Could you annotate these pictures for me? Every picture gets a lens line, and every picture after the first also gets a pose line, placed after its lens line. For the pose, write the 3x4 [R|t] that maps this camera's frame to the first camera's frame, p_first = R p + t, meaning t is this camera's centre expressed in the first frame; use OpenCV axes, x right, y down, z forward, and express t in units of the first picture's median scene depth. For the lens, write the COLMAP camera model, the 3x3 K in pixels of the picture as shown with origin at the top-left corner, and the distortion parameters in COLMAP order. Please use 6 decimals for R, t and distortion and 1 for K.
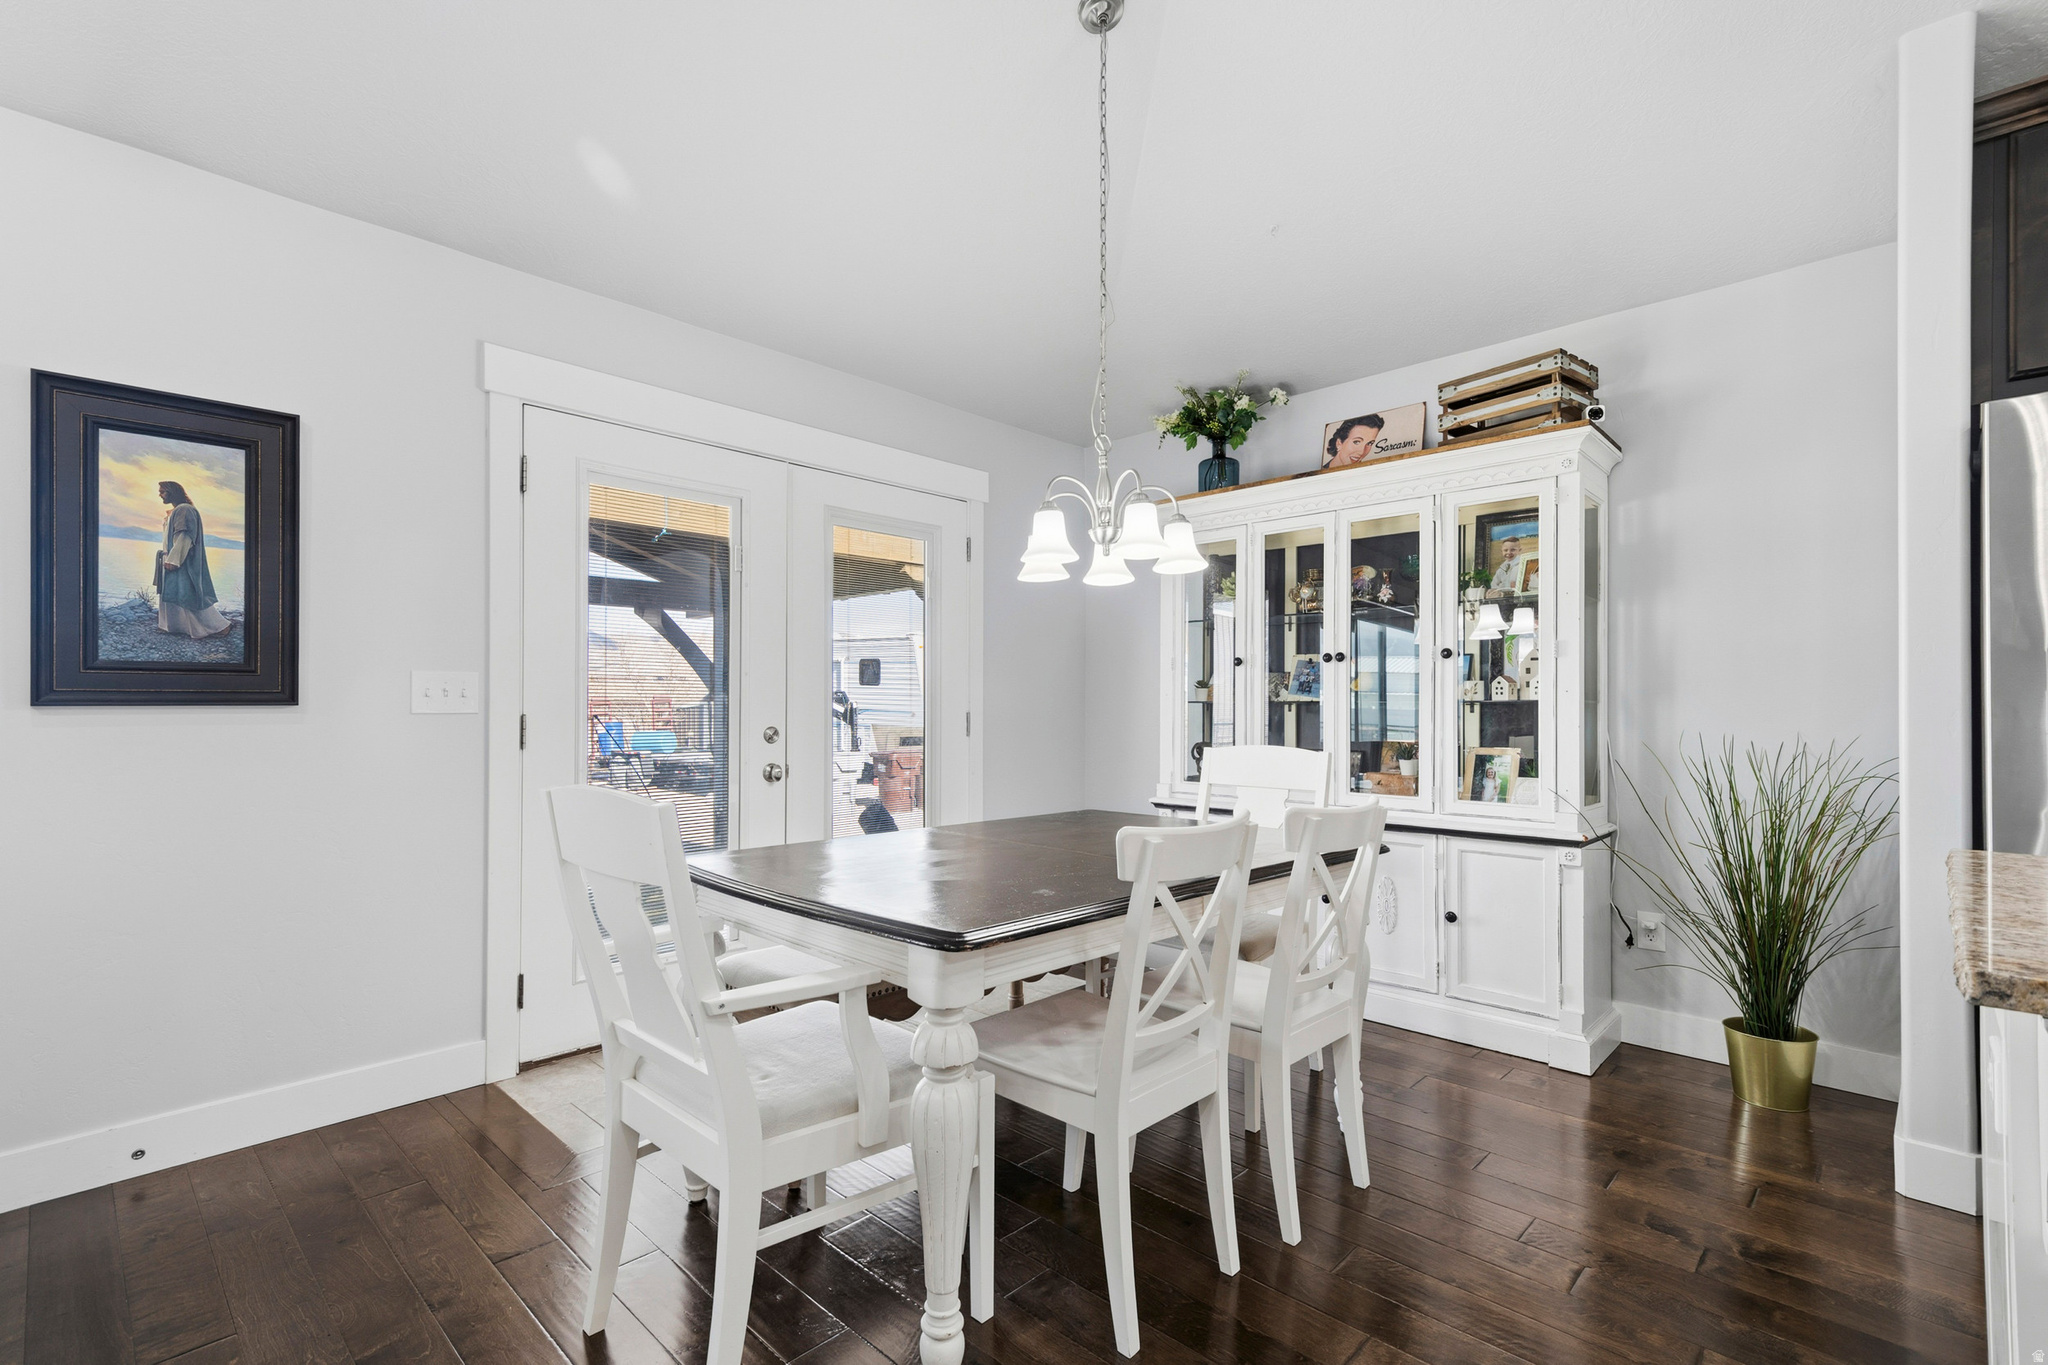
lens RADIAL K [[936.8, 0, 1024.5], [0, 936.8, 703.3], [0, 0, 1]] dist [0.022655, -0.008000]
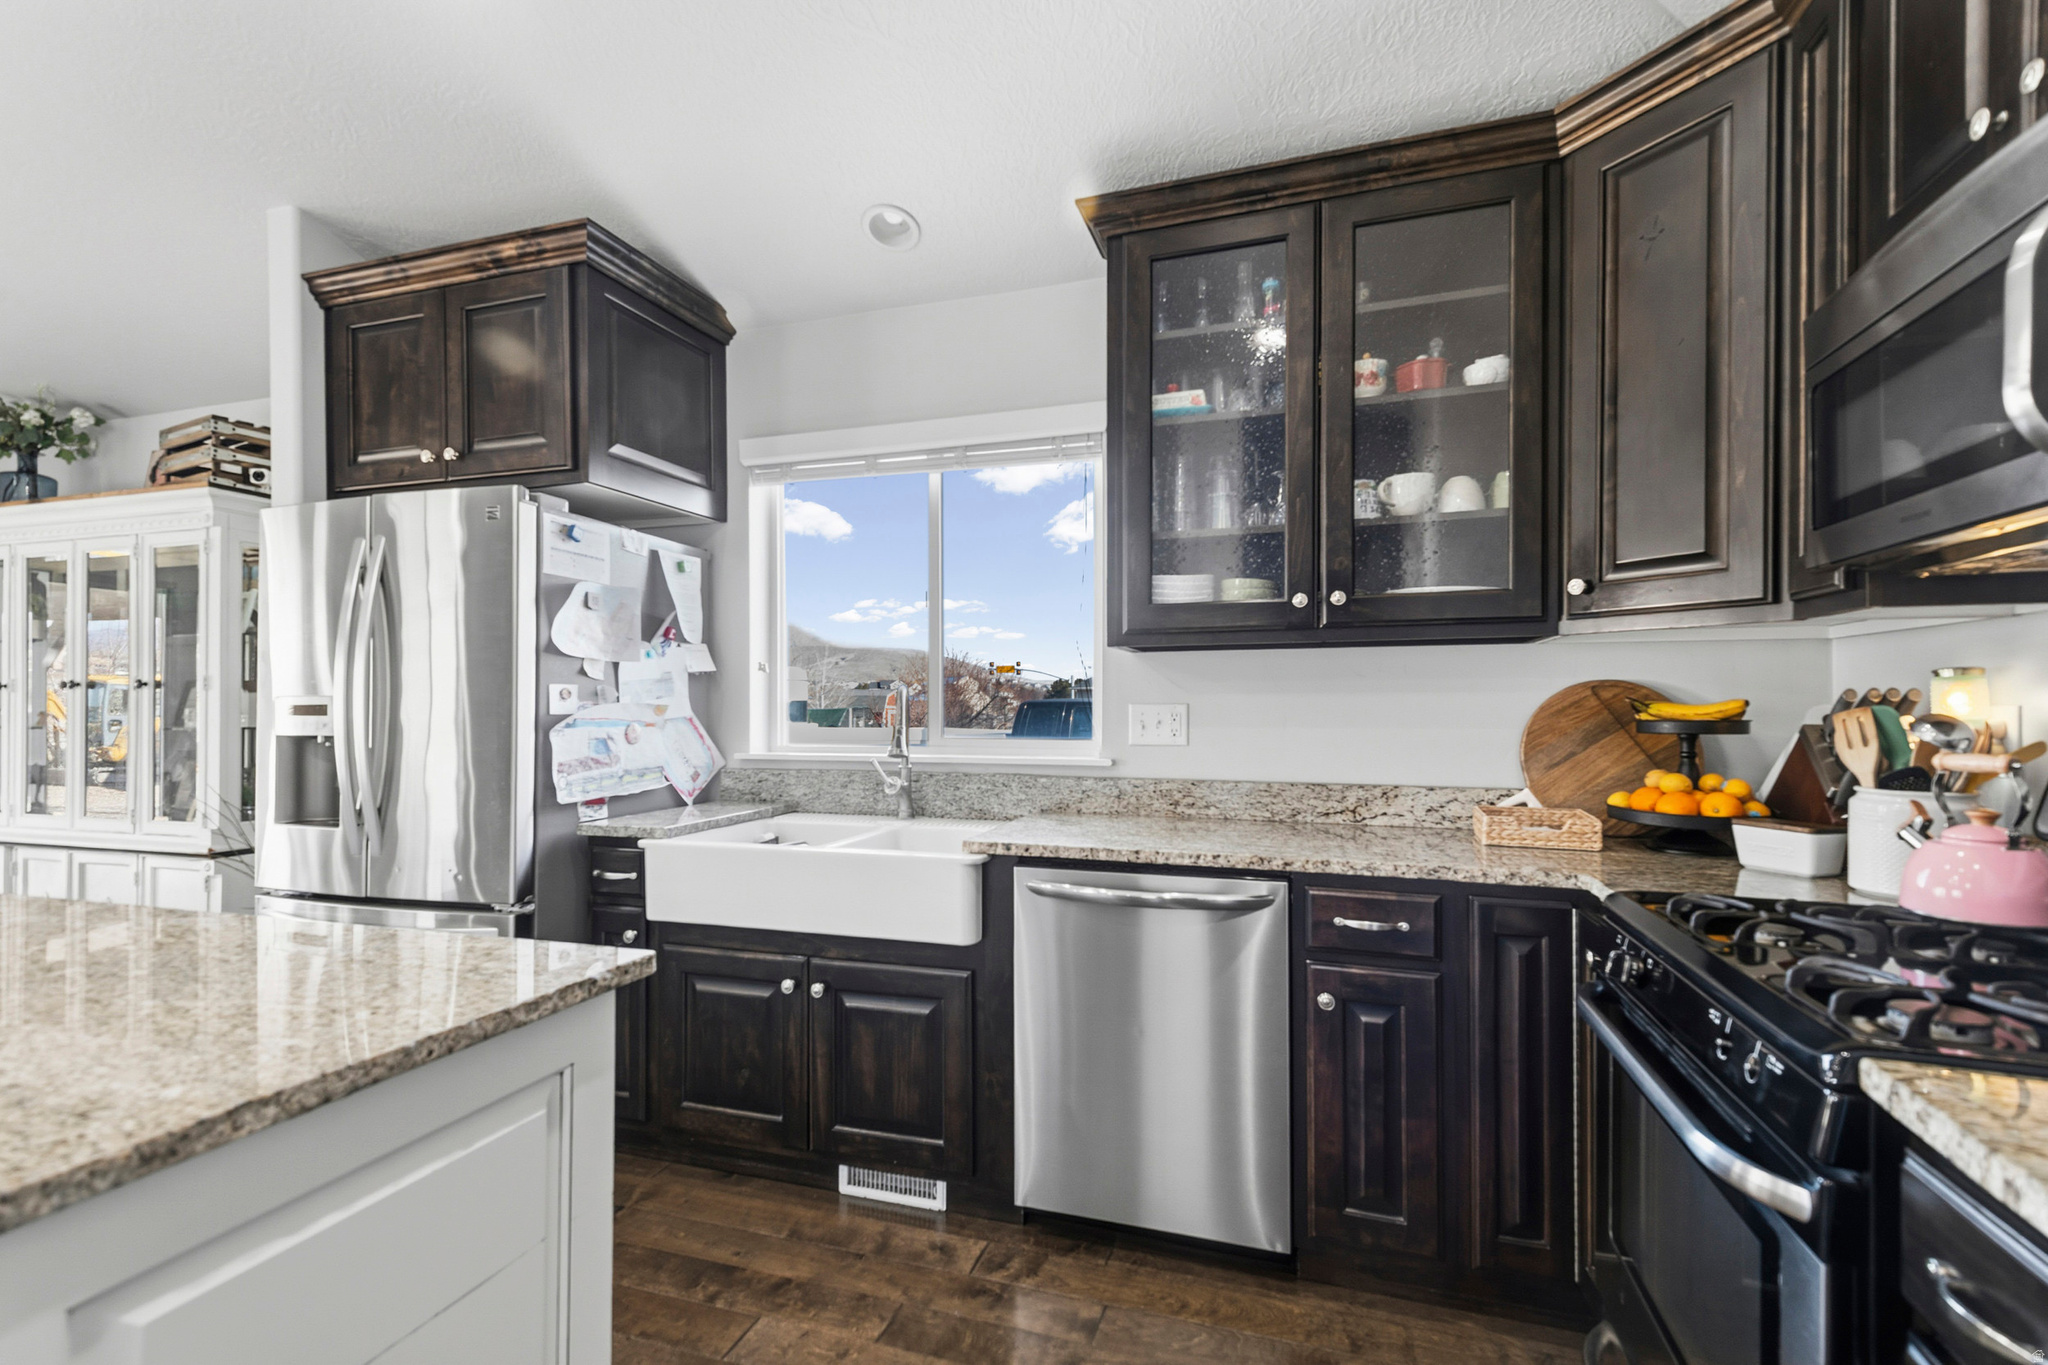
lens RADIAL K [[936.8, 0, 1017.2], [0, 936.8, 708.5], [0, 0, 1]] dist [0.022655, -0.008000]
pose [[0.902070, -0.006317, 0.431543, 0.922434], [0.001787, 0.999939, 0.010901, -0.036646], [-0.431586, -0.009062, 0.902026, -0.420476]]
